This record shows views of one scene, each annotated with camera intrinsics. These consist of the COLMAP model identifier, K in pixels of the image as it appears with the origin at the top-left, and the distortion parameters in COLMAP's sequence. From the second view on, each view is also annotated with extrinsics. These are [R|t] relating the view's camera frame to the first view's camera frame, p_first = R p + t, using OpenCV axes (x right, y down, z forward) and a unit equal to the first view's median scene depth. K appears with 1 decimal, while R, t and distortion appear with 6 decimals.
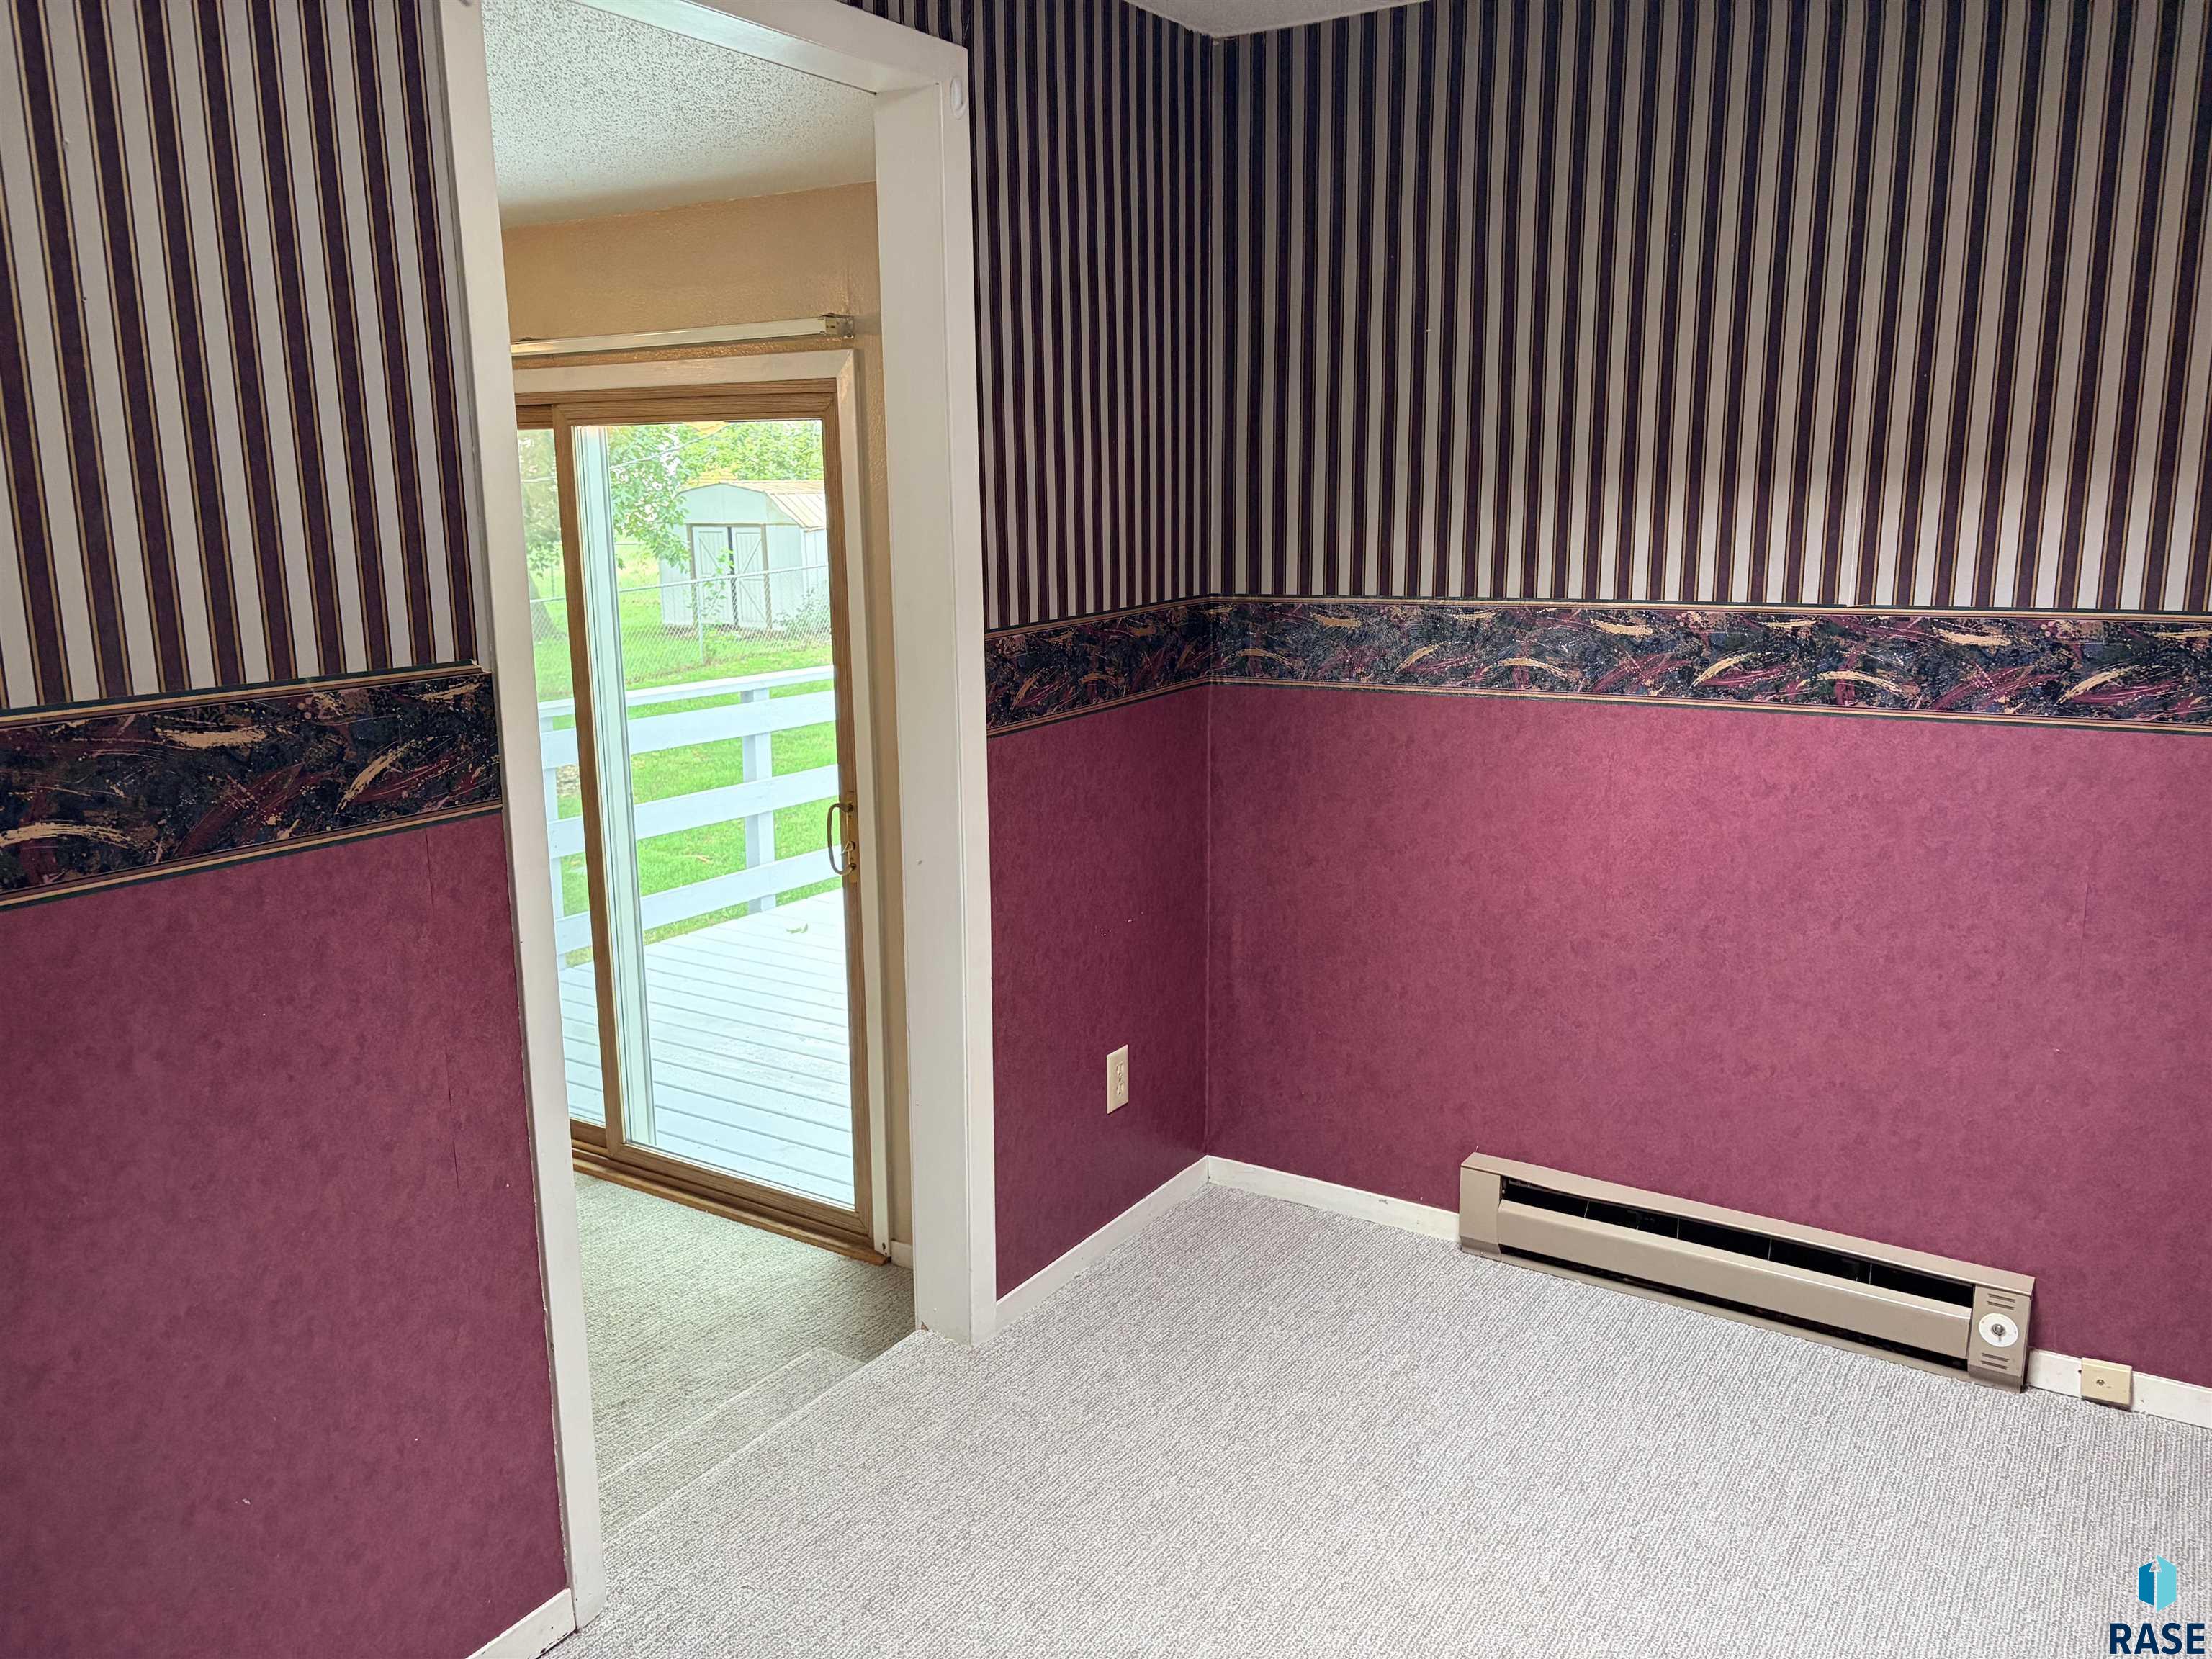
lens RADIAL K [[1670.2, 0, 1106.0], [0, 1670.2, 829.5], [0, 0, 1]] dist [0.003579, 0.000658]
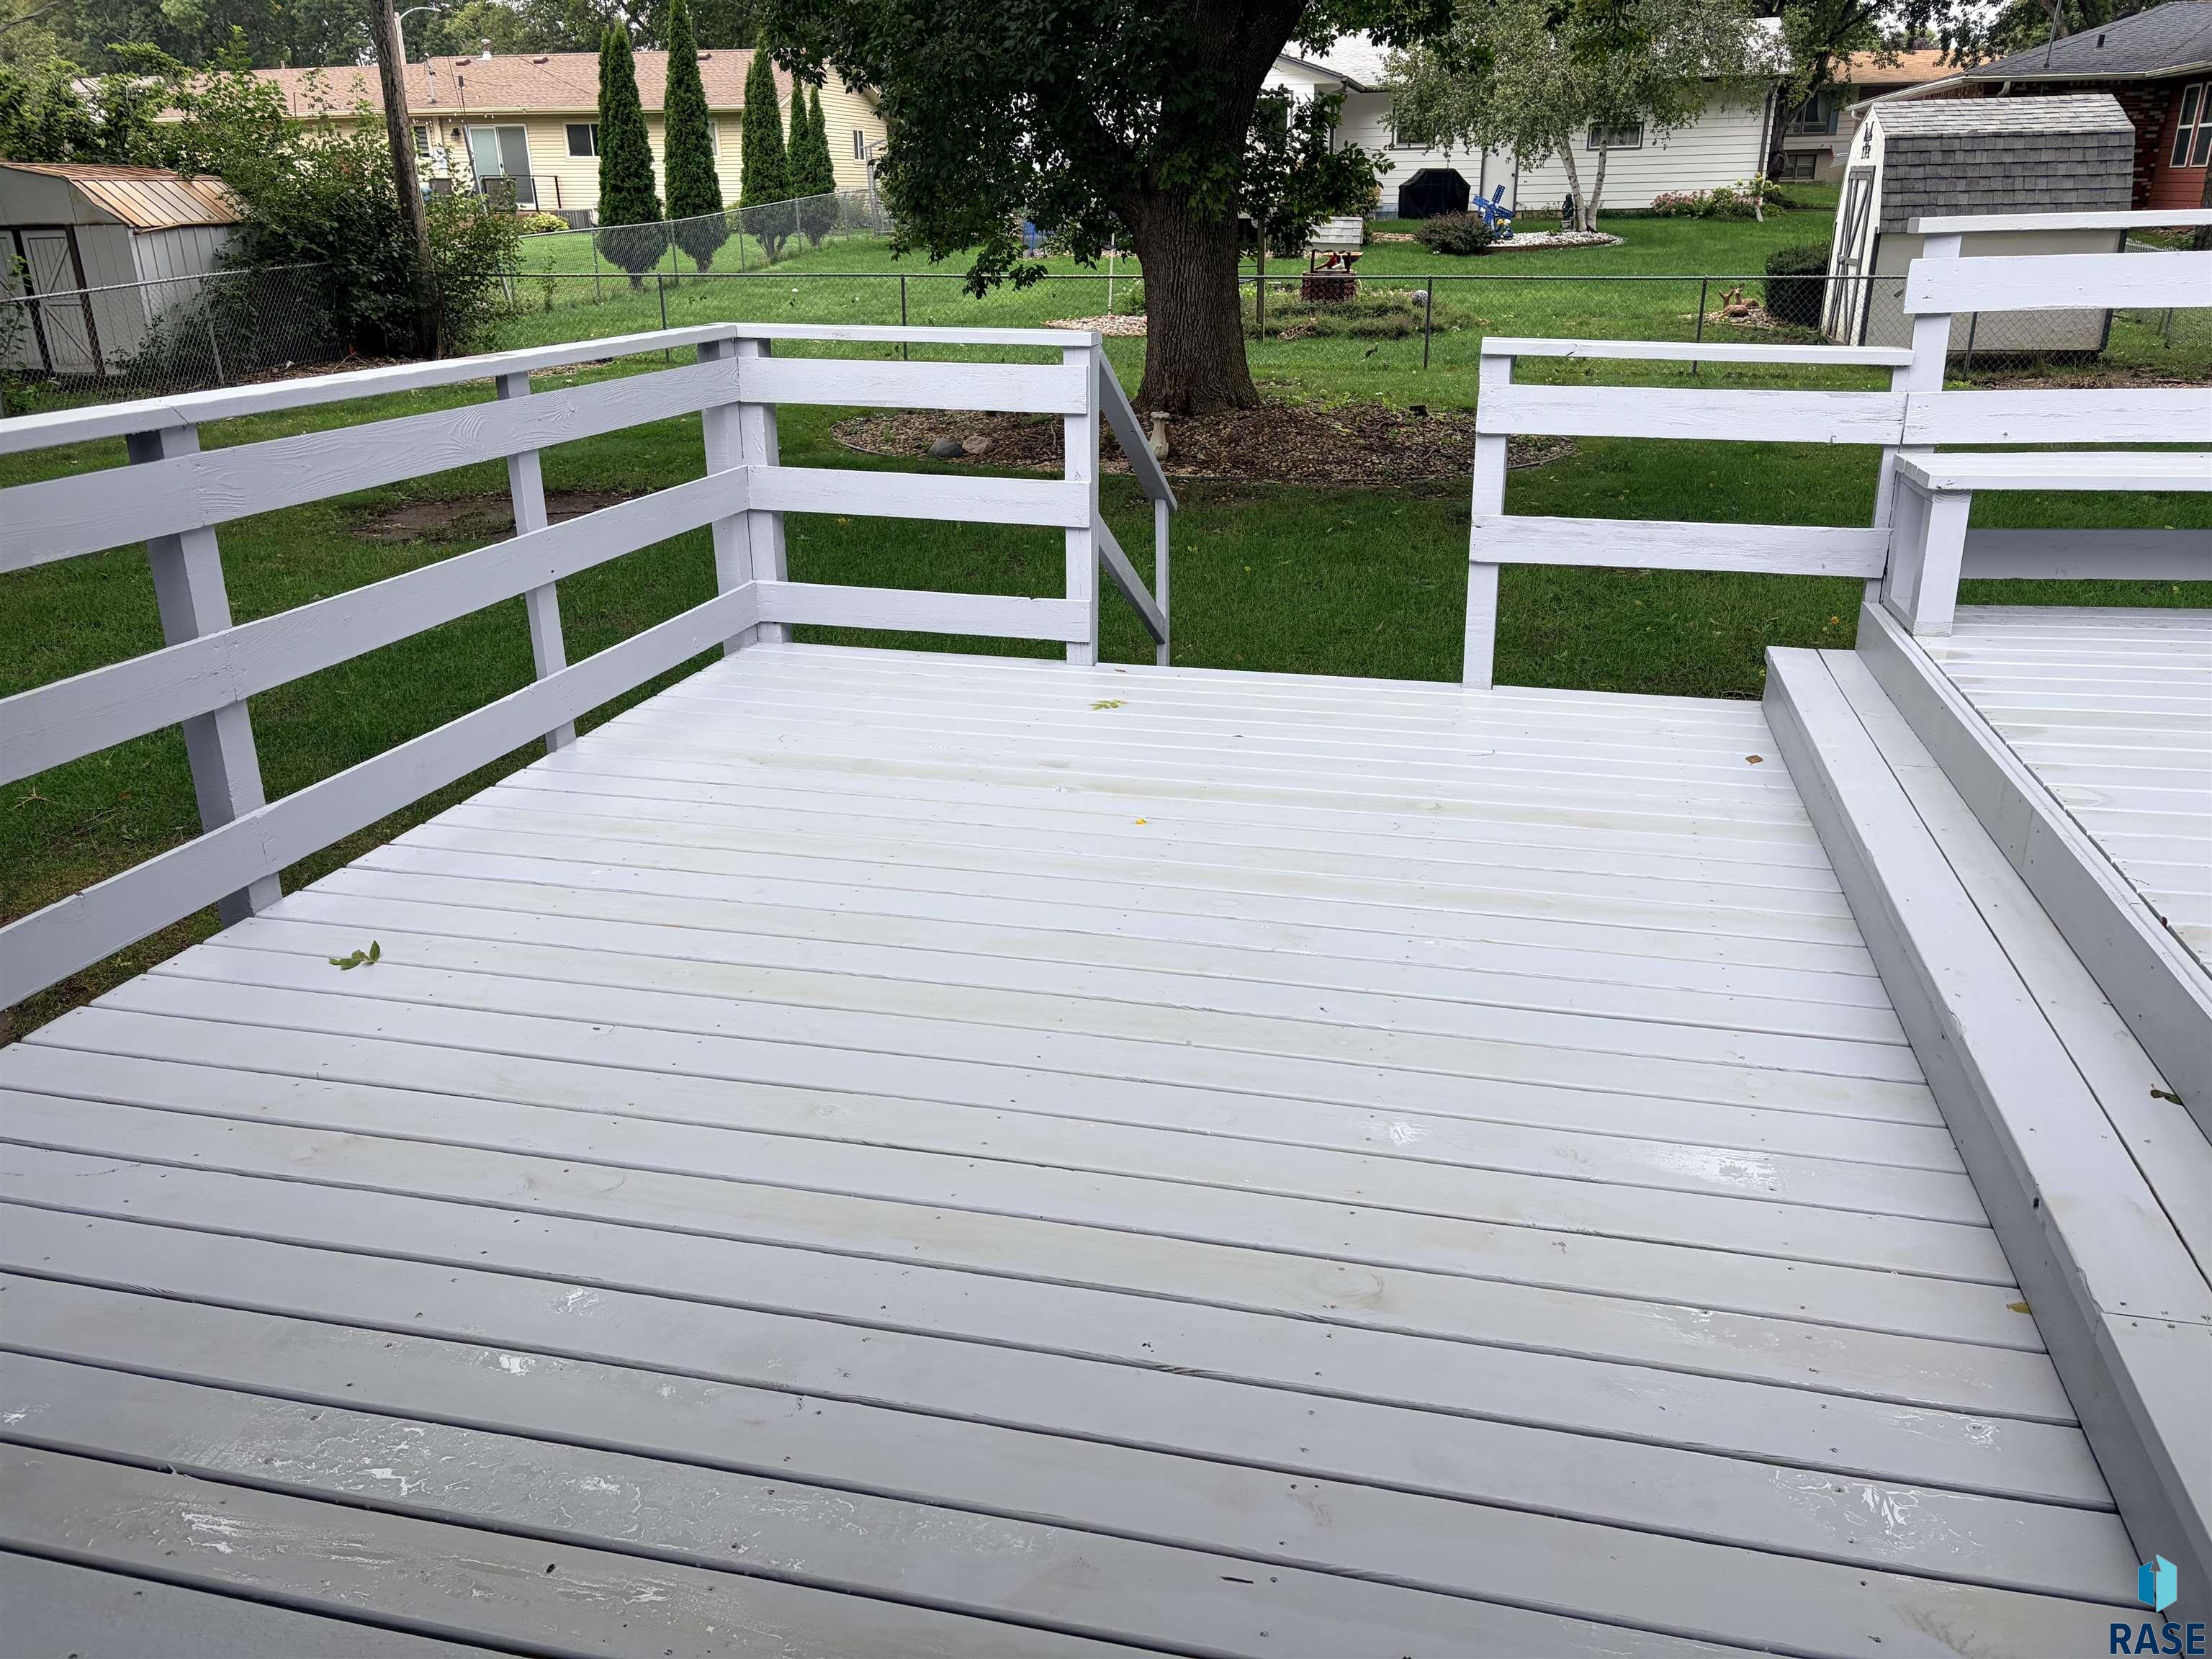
lens RADIAL K [[1670.2, 0, 1106.0], [0, 1670.2, 829.5], [0, 0, 1]] dist [0.003579, 0.000658]
pose [[0.944096, -0.113364, 0.309566, -0.032521], [0.065908, 0.984964, 0.159694, -0.008834], [-0.323014, -0.130364, 0.937372, 0.129037]]
